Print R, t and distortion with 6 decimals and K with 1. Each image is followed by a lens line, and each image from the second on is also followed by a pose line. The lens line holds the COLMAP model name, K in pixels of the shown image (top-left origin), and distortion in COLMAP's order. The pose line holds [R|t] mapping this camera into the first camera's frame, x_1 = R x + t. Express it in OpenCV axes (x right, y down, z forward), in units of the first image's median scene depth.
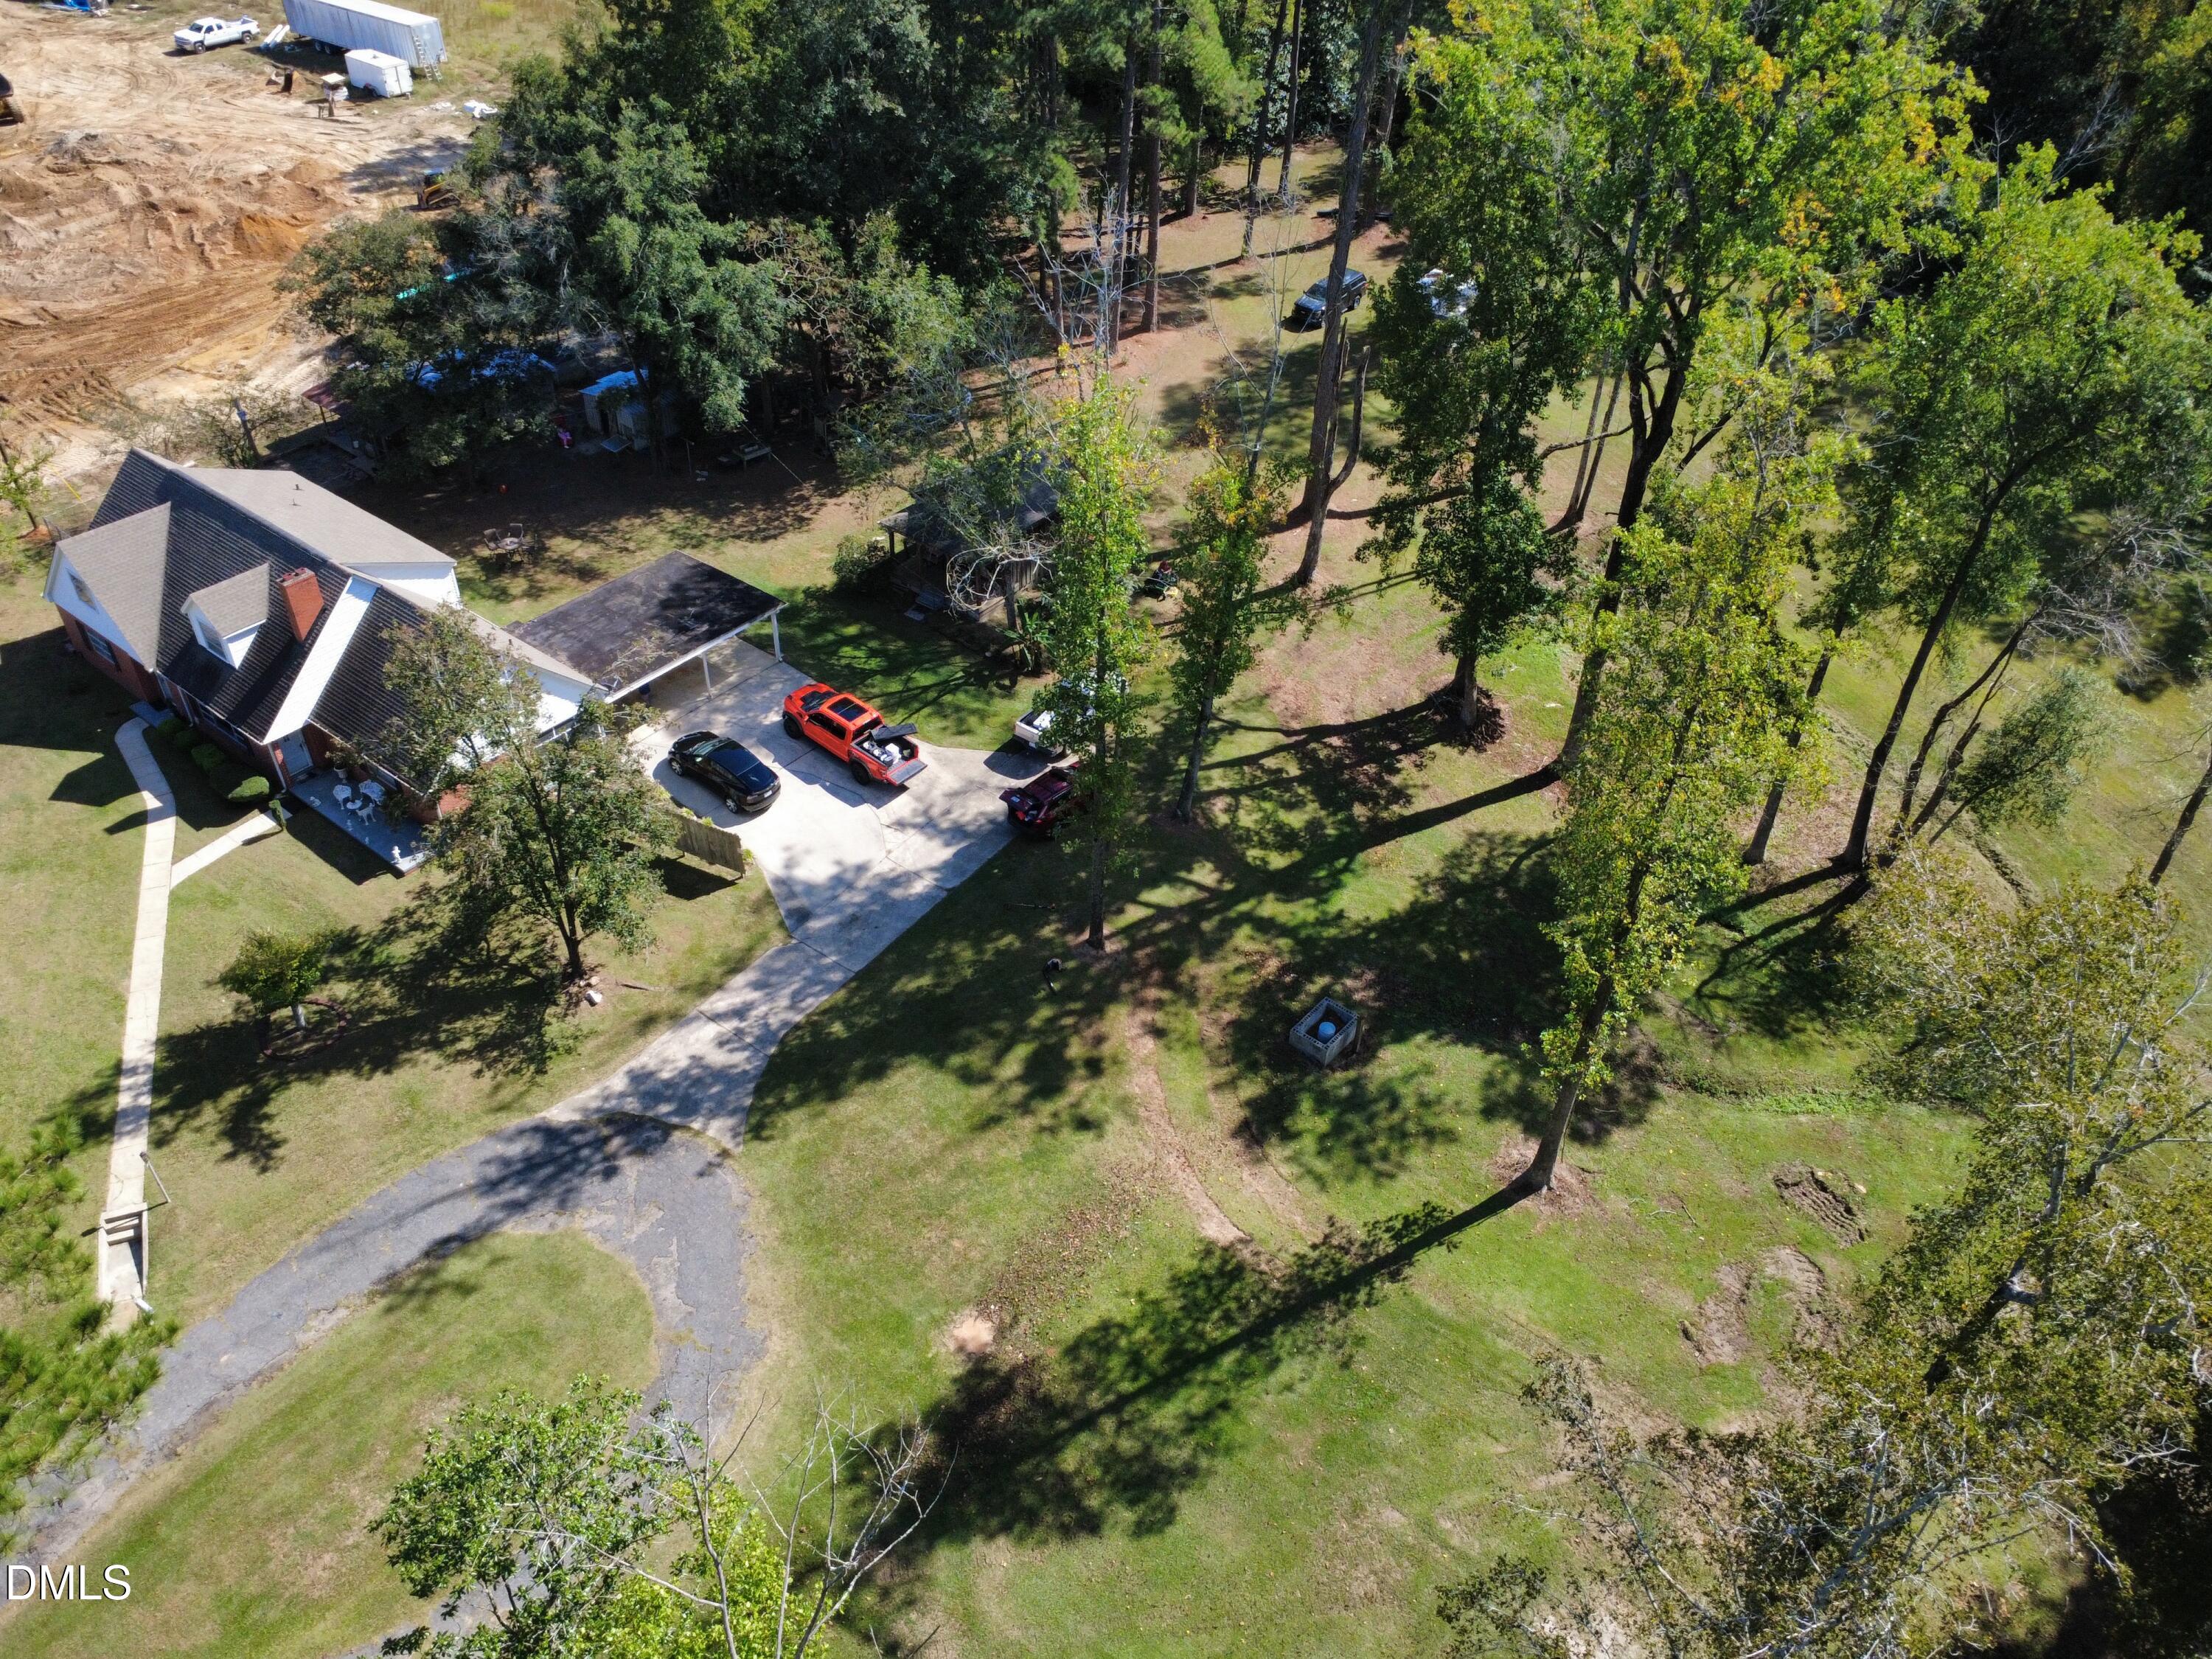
lens RADIAL K [[1581.5, 0, 1107.6], [0, 1581.5, 835.2], [0, 0, 1]] dist [0.003973, -0.002915]
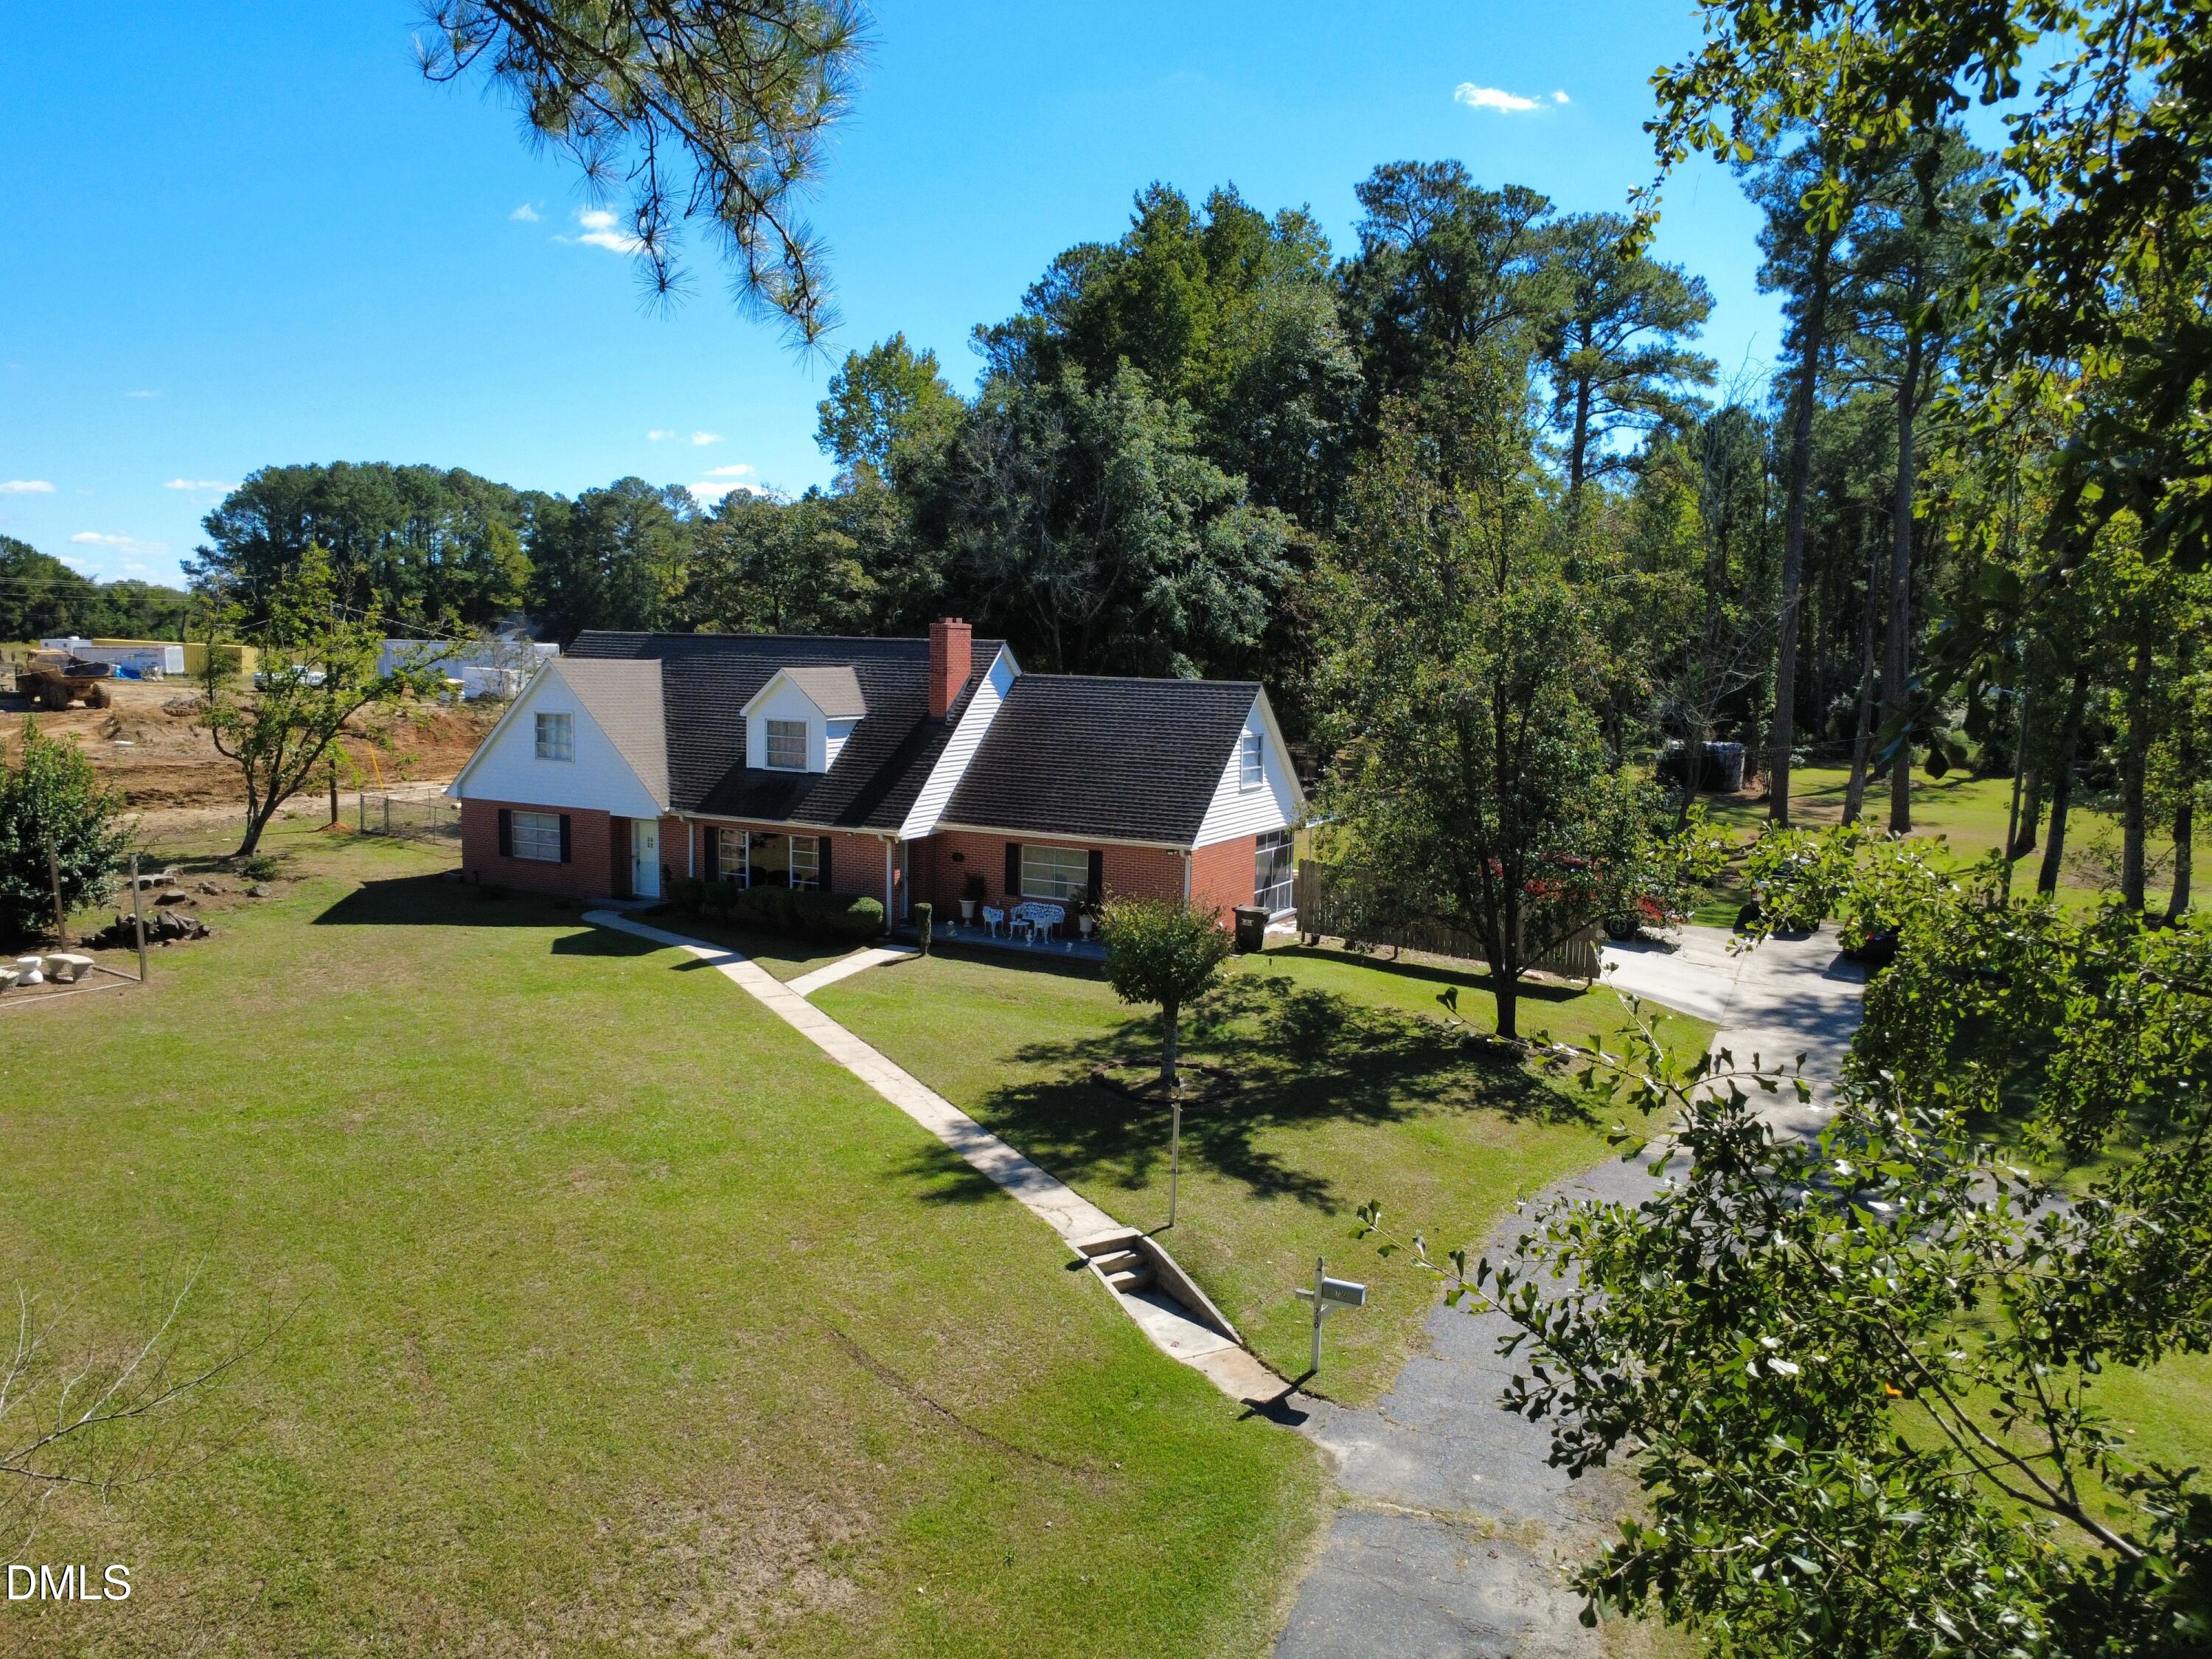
lens RADIAL K [[1581.5, 0, 1104.6], [0, 1581.5, 825.1], [0, 0, 1]] dist [0.003973, -0.002915]
pose [[0.984064, -0.069500, 0.163669, -0.554153], [0.145679, 0.842904, -0.517968, 0.293800], [-0.101959, 0.533557, 0.839596, 0.426761]]
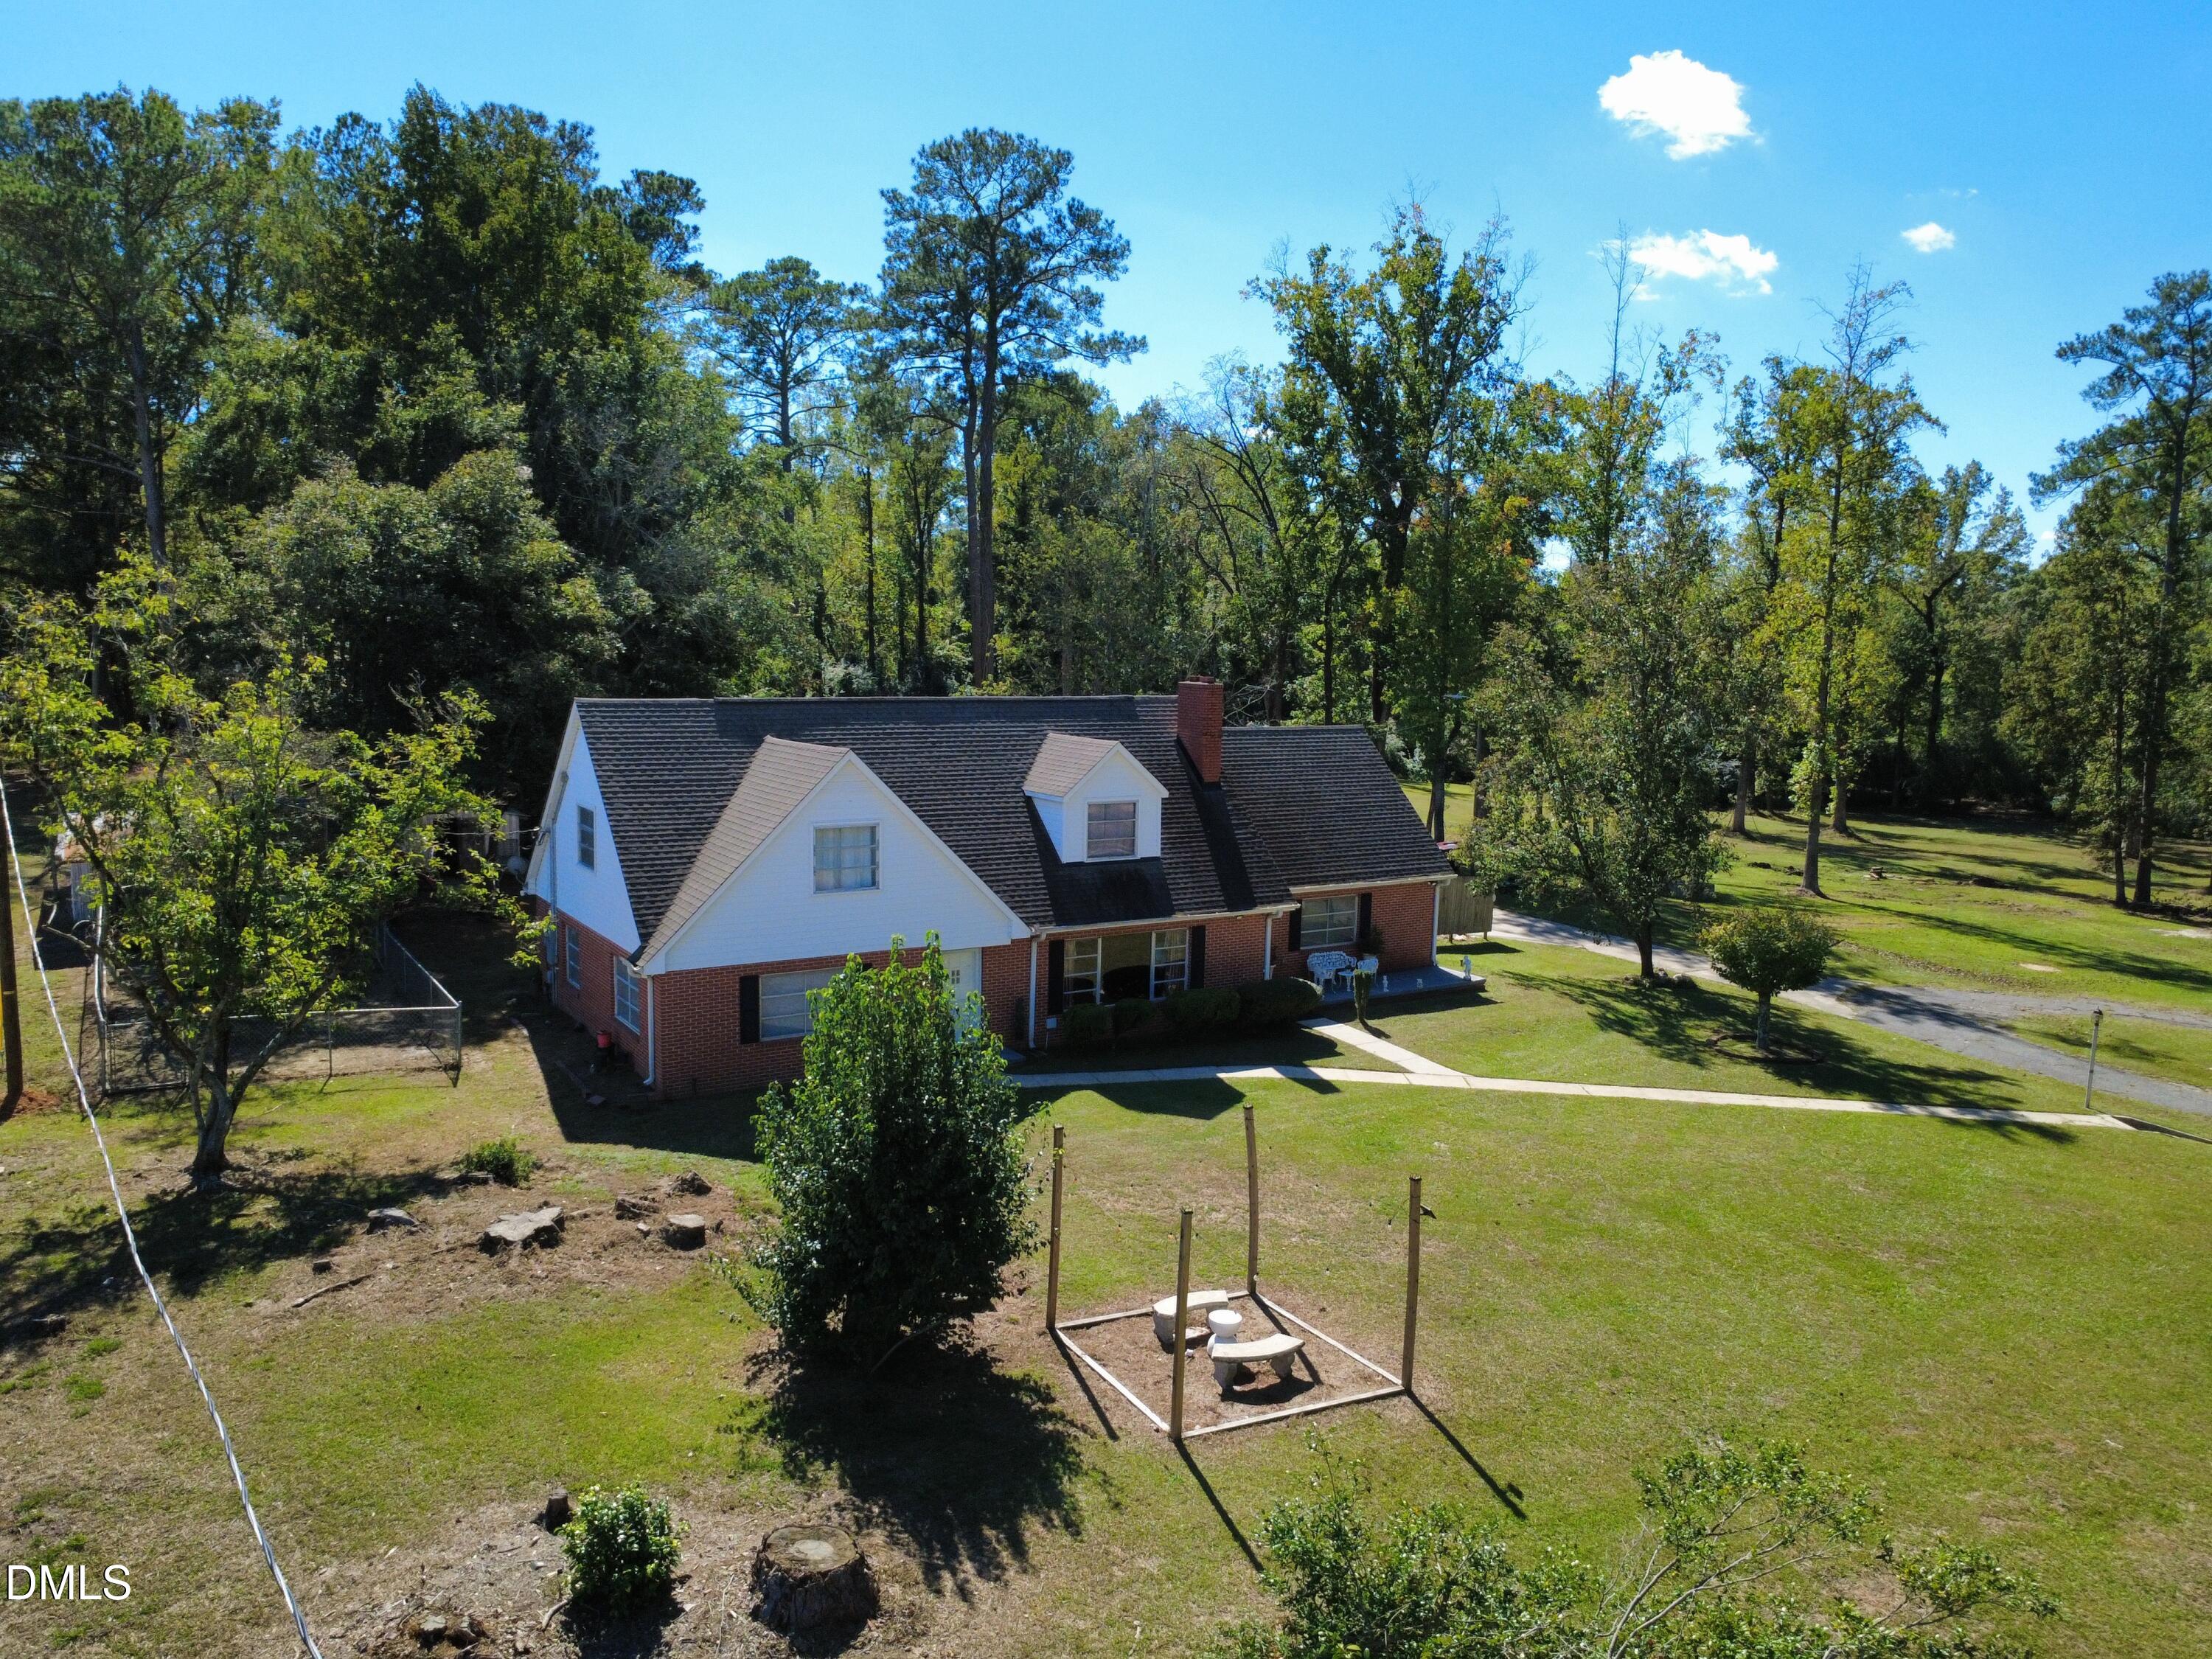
lens RADIAL K [[1581.5, 0, 1098.3], [0, 1581.5, 821.3], [0, 0, 1]] dist [0.003973, -0.002915]
pose [[0.362388, -0.176357, 0.915190, -1.140550], [0.593036, 0.801147, -0.080443, -0.082575], [-0.719015, 0.571893, 0.394912, 0.778397]]
